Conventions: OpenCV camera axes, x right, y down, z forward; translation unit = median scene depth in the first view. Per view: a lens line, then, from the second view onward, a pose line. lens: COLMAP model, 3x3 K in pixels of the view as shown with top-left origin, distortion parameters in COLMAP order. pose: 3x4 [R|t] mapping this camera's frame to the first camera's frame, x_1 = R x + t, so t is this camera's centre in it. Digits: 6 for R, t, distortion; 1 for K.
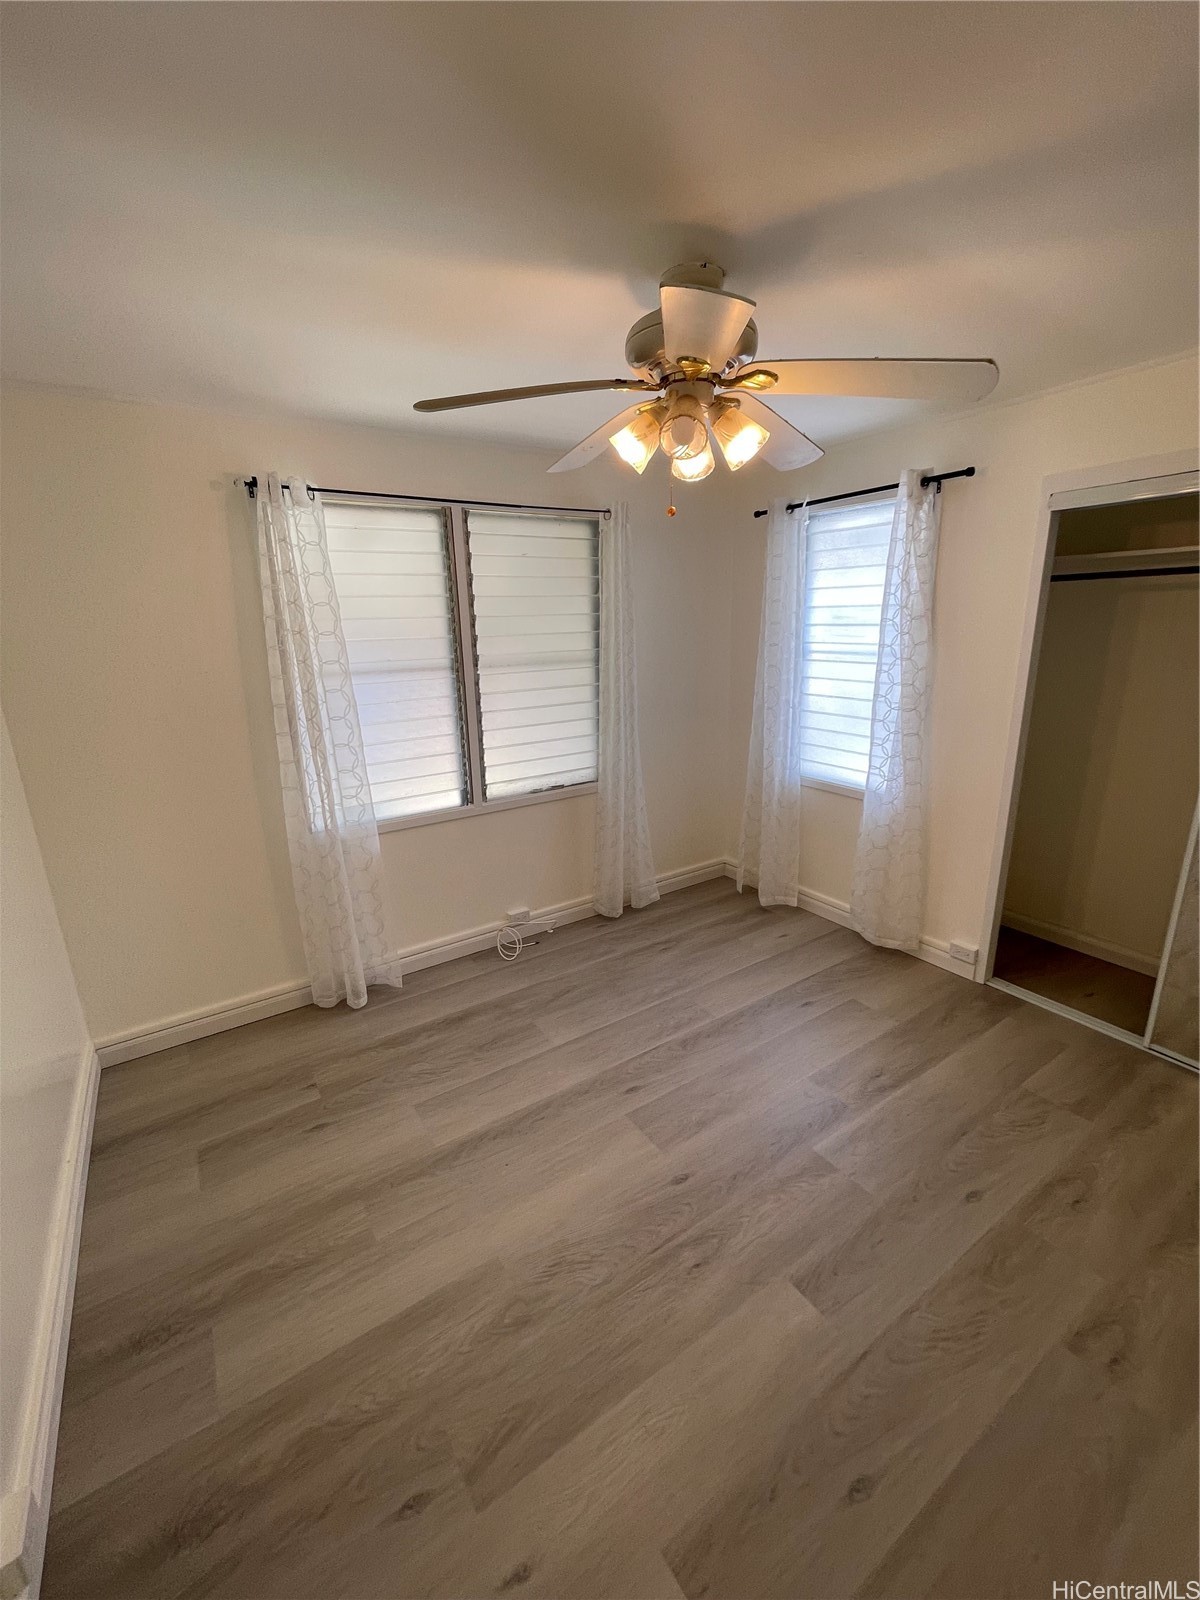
lens RADIAL K [[656.7, 0, 596.9], [0, 656.7, 795.8], [0, 0, 1]] dist [-0.001229, 0.004724]
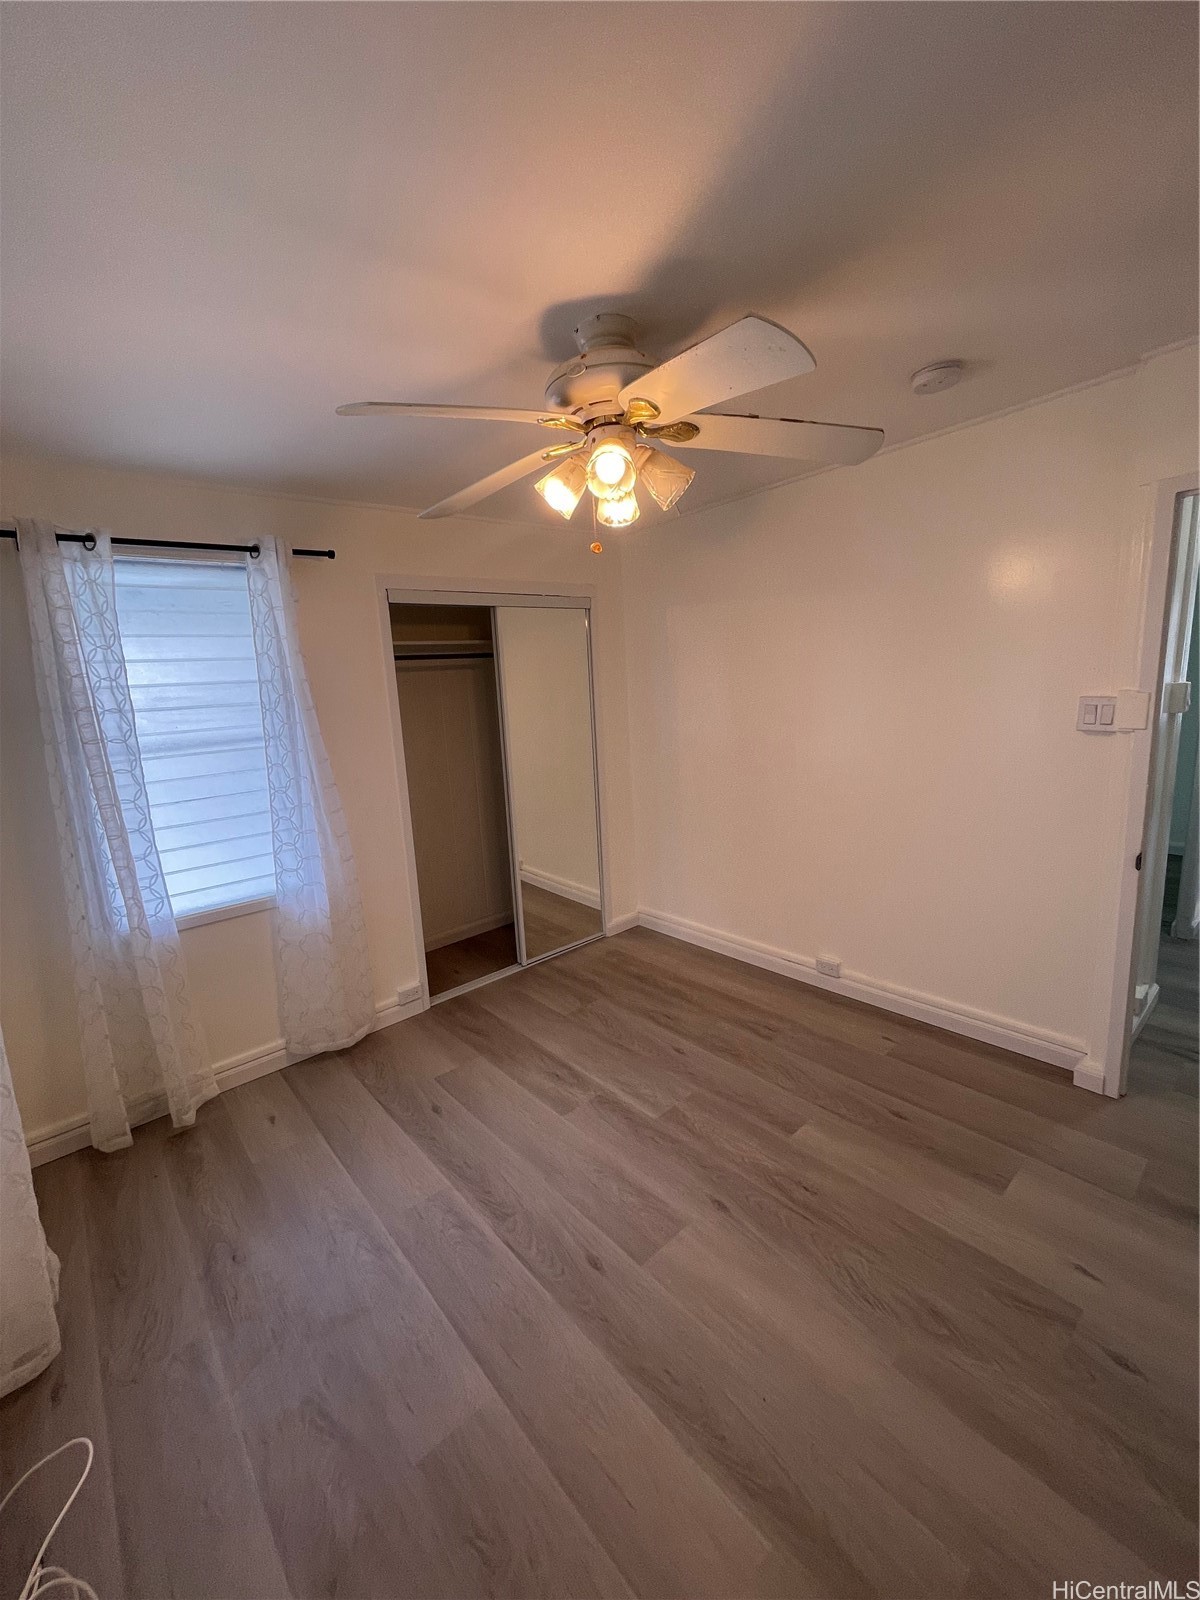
lens RADIAL K [[656.7, 0, 596.9], [0, 656.7, 795.8], [0, 0, 1]] dist [-0.001229, 0.004724]
pose [[-0.121376, -0.149207, 0.981328, -0.559764], [0.318732, 0.930424, 0.180890, -0.183642], [-0.940041, 0.334737, -0.065374, 0.776688]]
